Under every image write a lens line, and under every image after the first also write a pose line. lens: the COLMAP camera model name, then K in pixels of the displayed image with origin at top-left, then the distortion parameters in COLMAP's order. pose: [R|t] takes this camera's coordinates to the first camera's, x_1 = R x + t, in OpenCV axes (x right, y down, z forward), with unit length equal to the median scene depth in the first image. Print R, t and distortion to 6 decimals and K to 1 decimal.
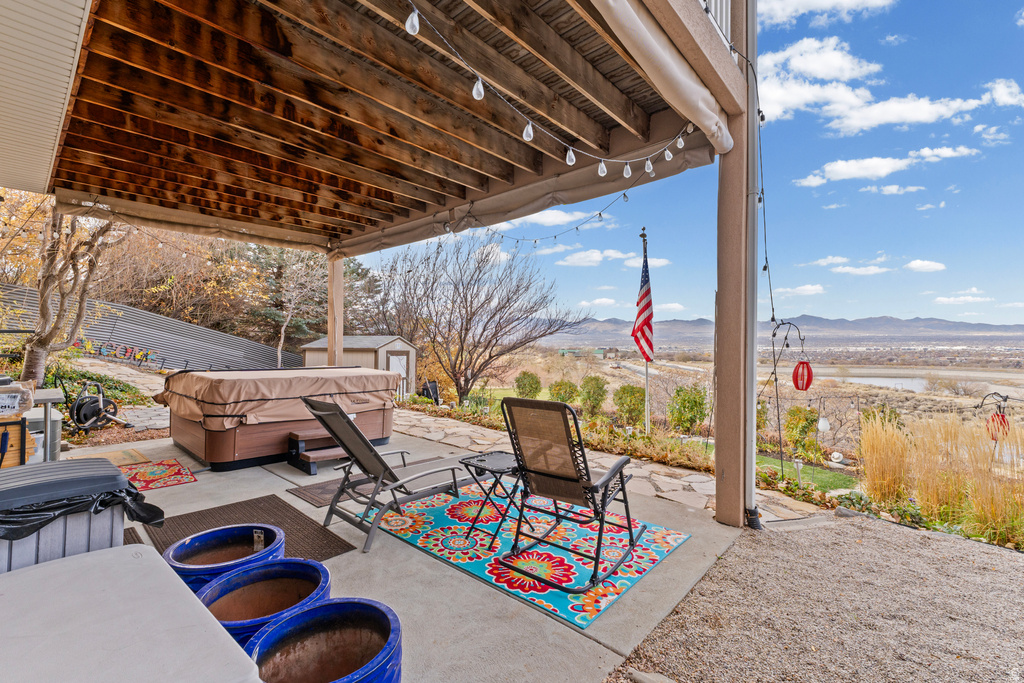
lens RADIAL K [[434.0, 0, 518.7], [0, 434.0, 342.7], [0, 0, 1]] dist [0.006531, 0.000176]
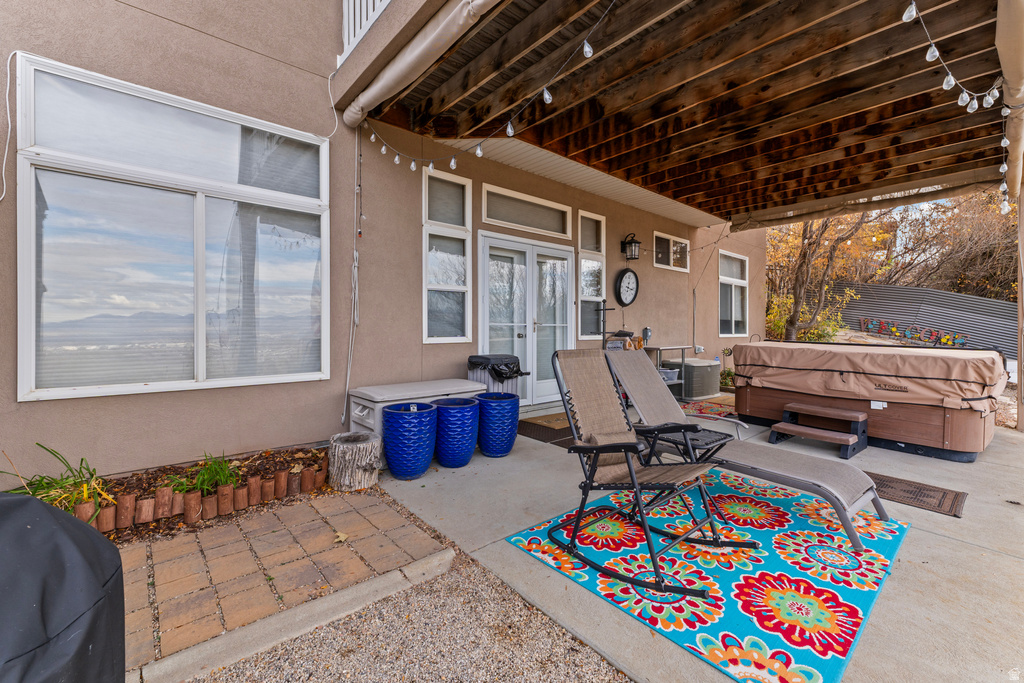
lens RADIAL K [[439.8, 0, 519.5], [0, 439.8, 331.2], [0, 0, 1]] dist [0.006281, 0.000188]
pose [[-0.134615, 0.002128, -0.990896, 0.385227], [-0.009589, 0.999948, 0.003450, 0.030008], [0.990852, 0.009966, -0.134588, 0.351927]]
